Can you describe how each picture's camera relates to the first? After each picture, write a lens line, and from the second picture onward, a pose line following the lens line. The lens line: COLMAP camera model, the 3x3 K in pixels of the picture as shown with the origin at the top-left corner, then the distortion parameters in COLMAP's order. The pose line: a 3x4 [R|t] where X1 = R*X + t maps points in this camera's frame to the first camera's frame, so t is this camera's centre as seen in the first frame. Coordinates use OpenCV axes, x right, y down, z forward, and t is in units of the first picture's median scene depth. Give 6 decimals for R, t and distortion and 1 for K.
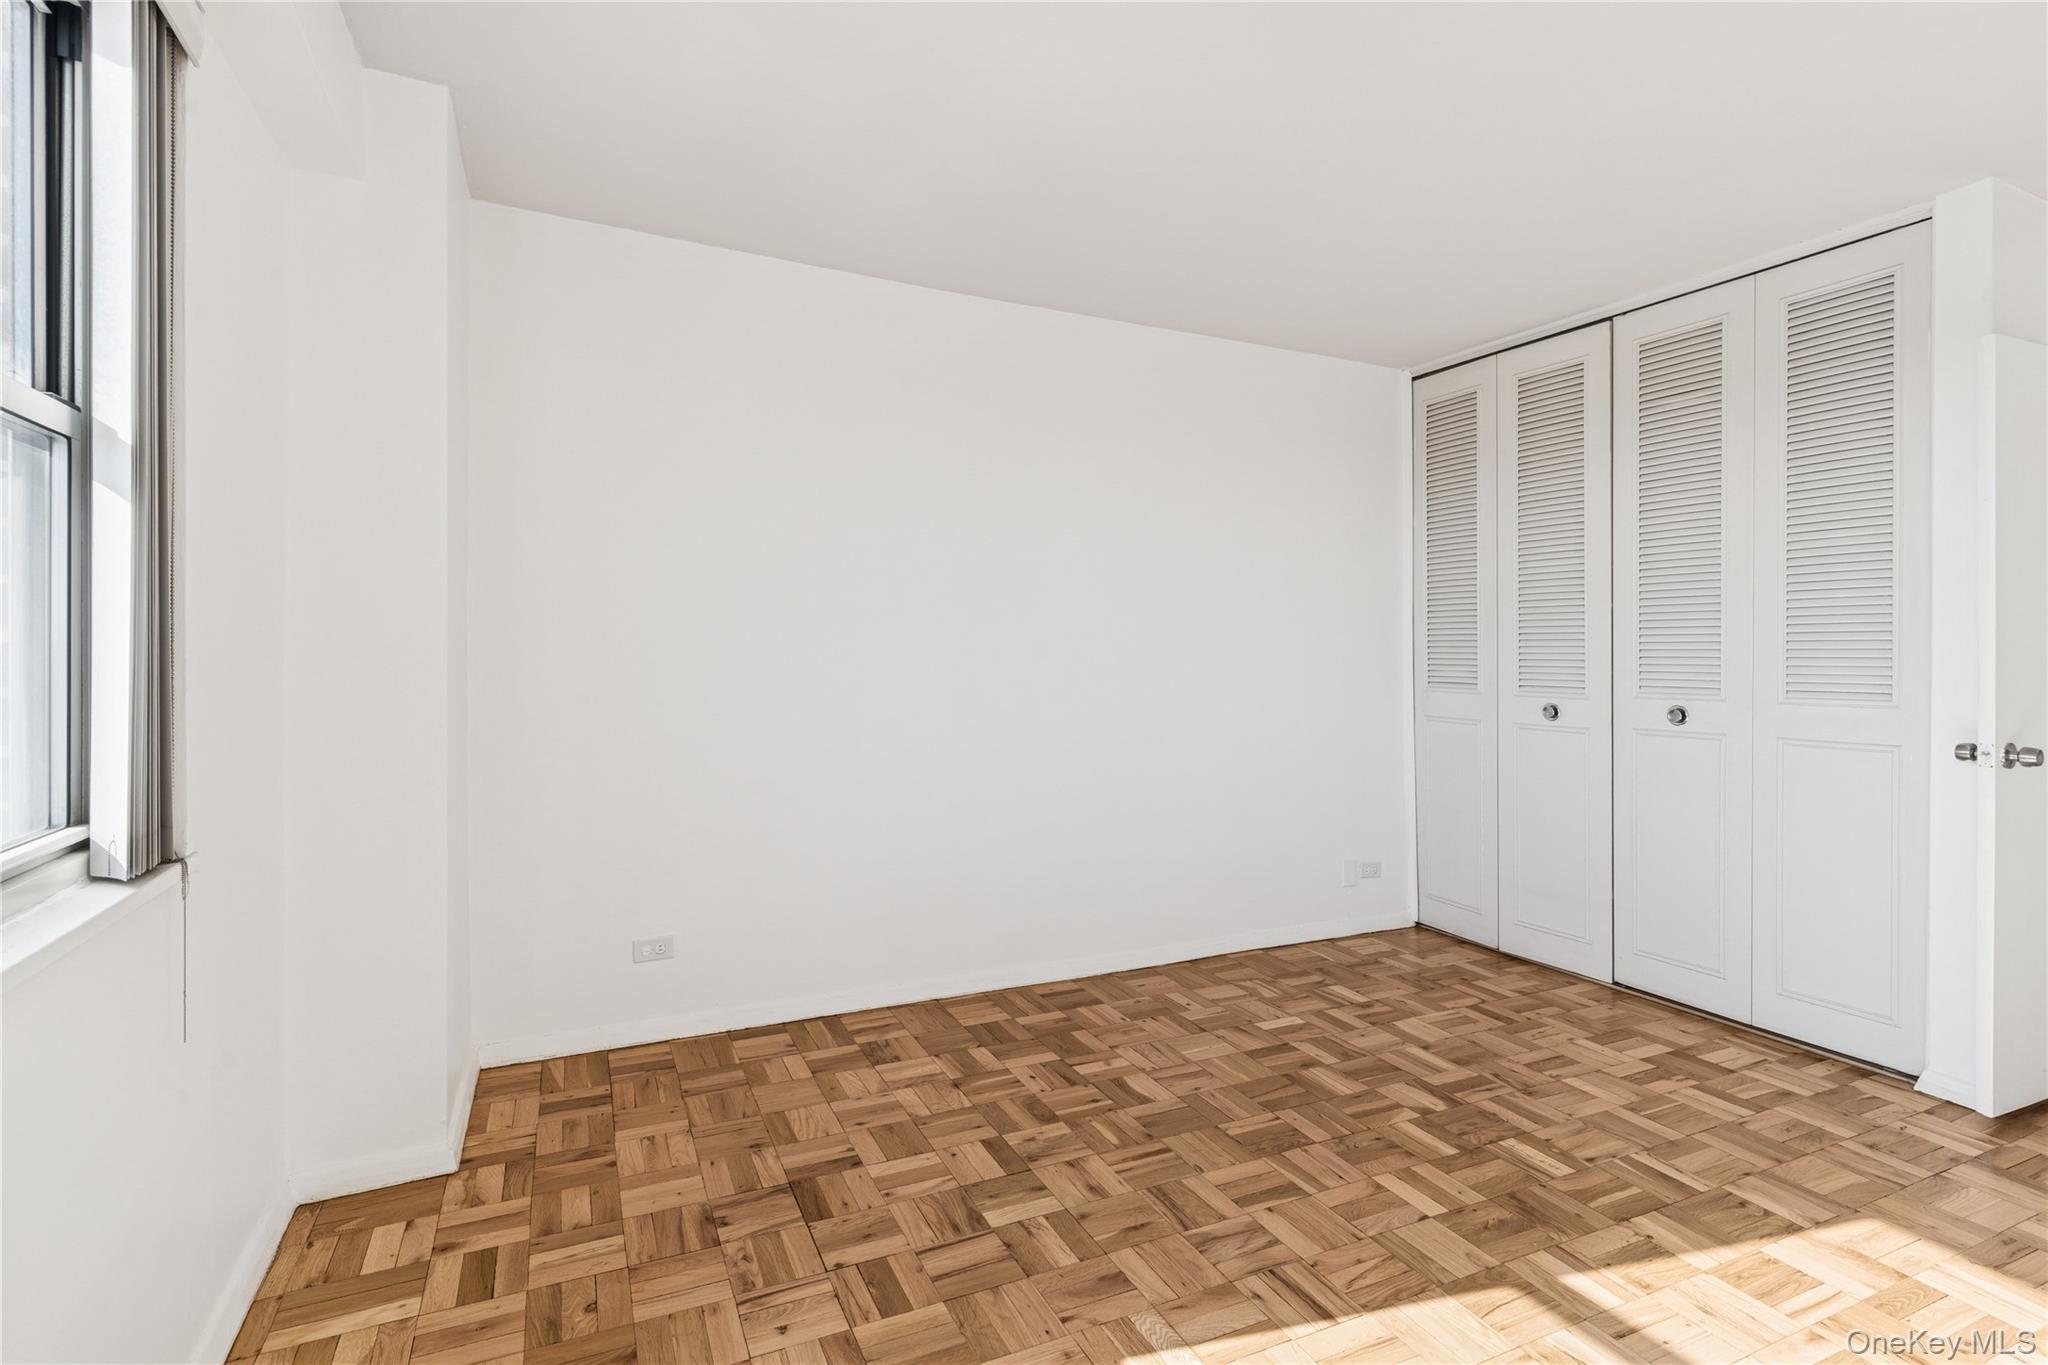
lens RADIAL K [[976.4, 0, 1021.7], [0, 976.4, 666.5], [0, 0, 1]] dist [-0.023283, -0.001632]
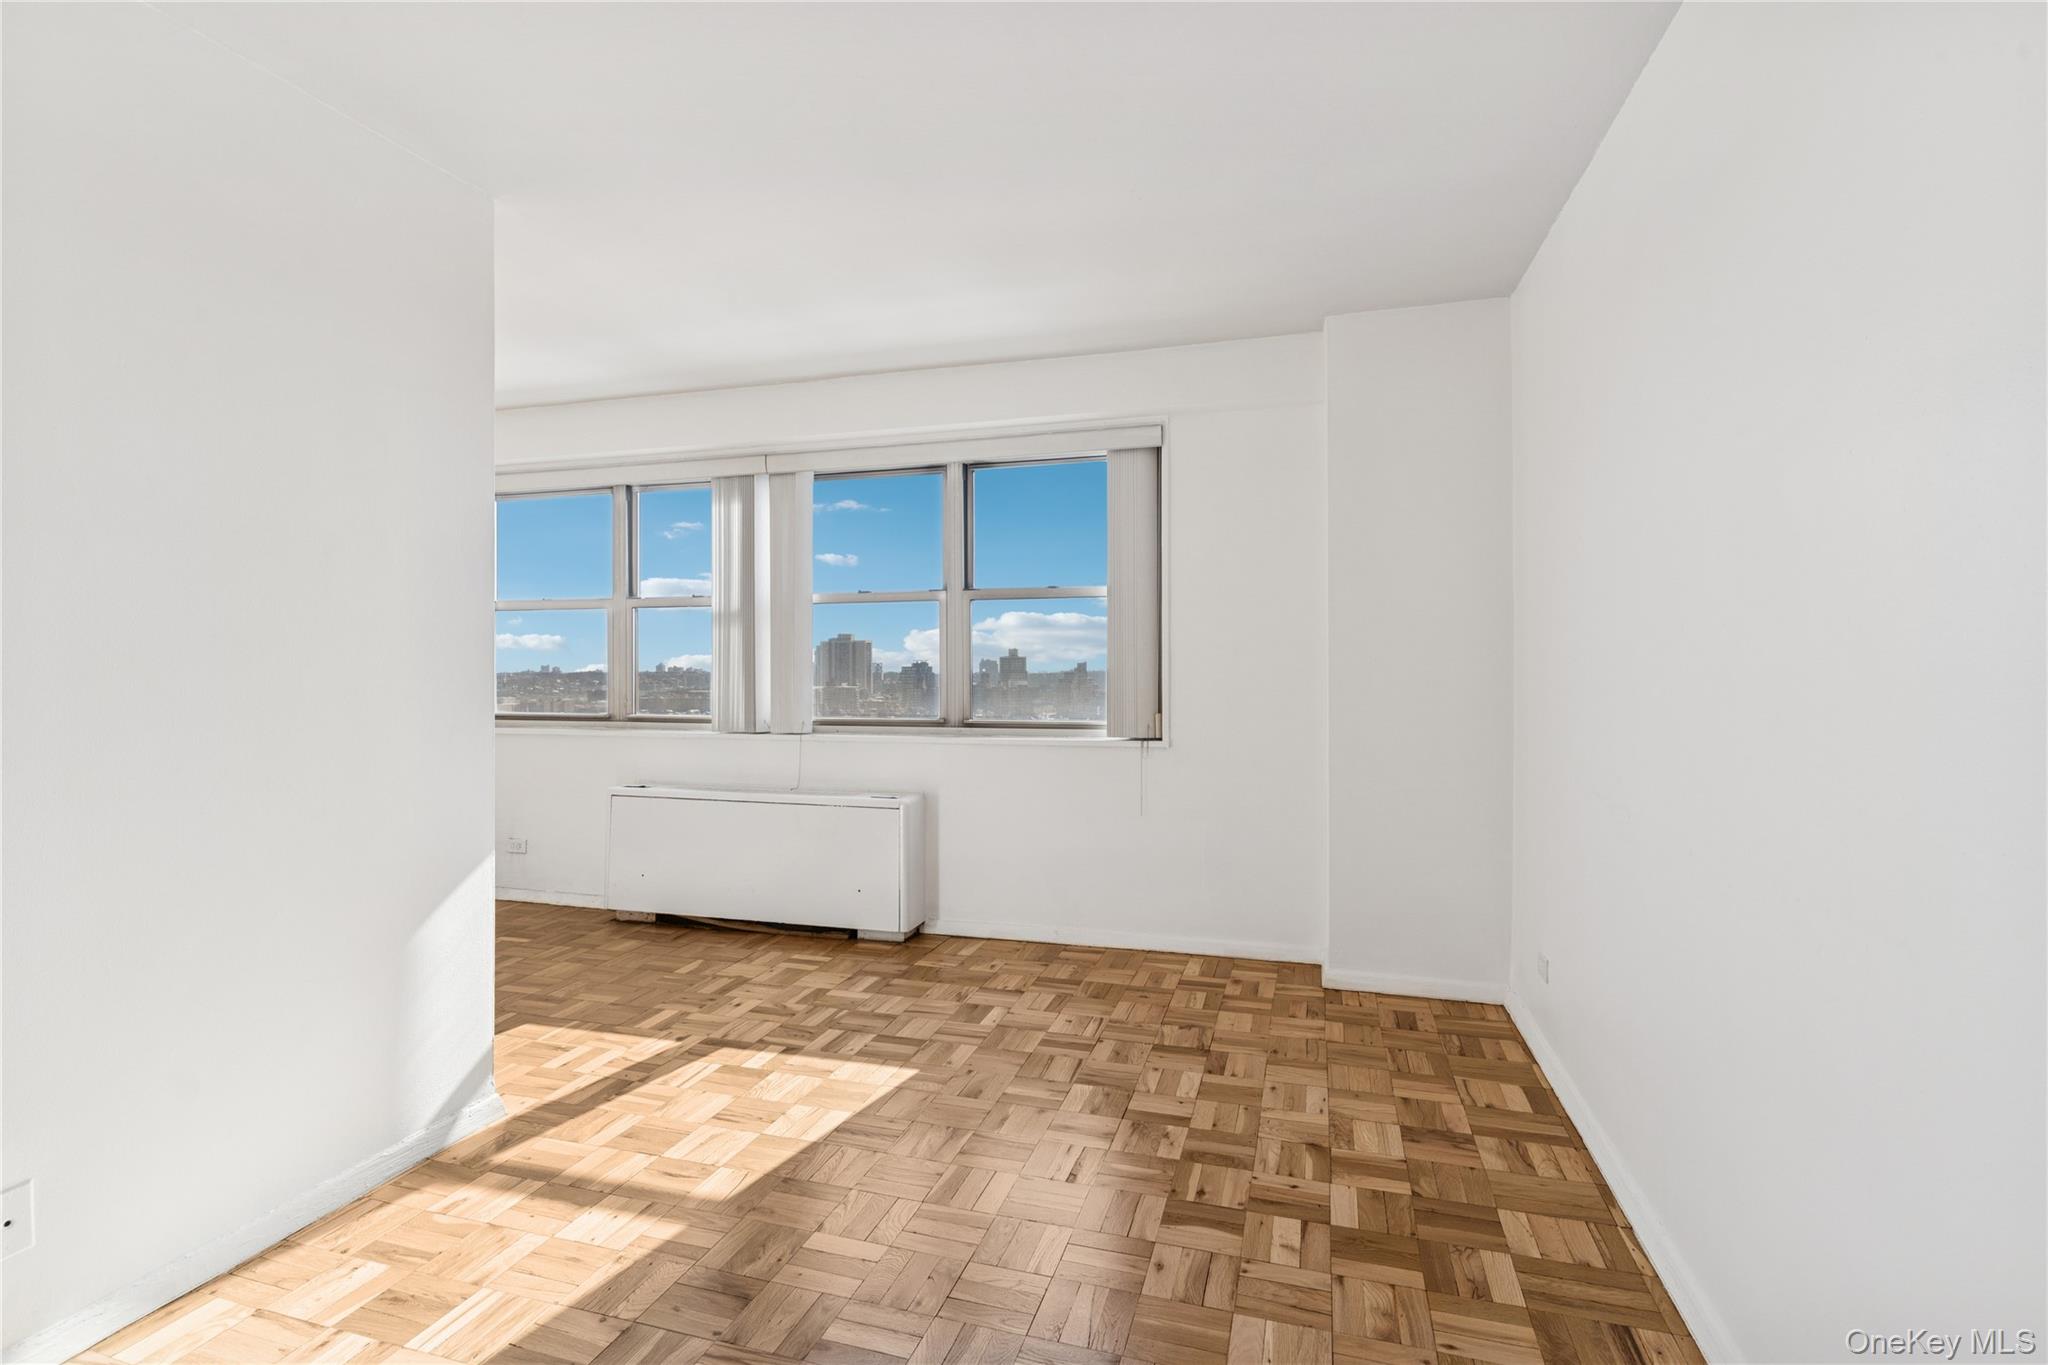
lens RADIAL K [[976.4, 0, 1022.9], [0, 976.4, 676.0], [0, 0, 1]] dist [-0.023283, -0.001632]
pose [[-0.670840, 0.008925, -0.741549, 0.834561], [-0.013246, 0.999624, 0.024014, -0.026715], [0.741484, 0.025932, -0.670469, 1.489681]]
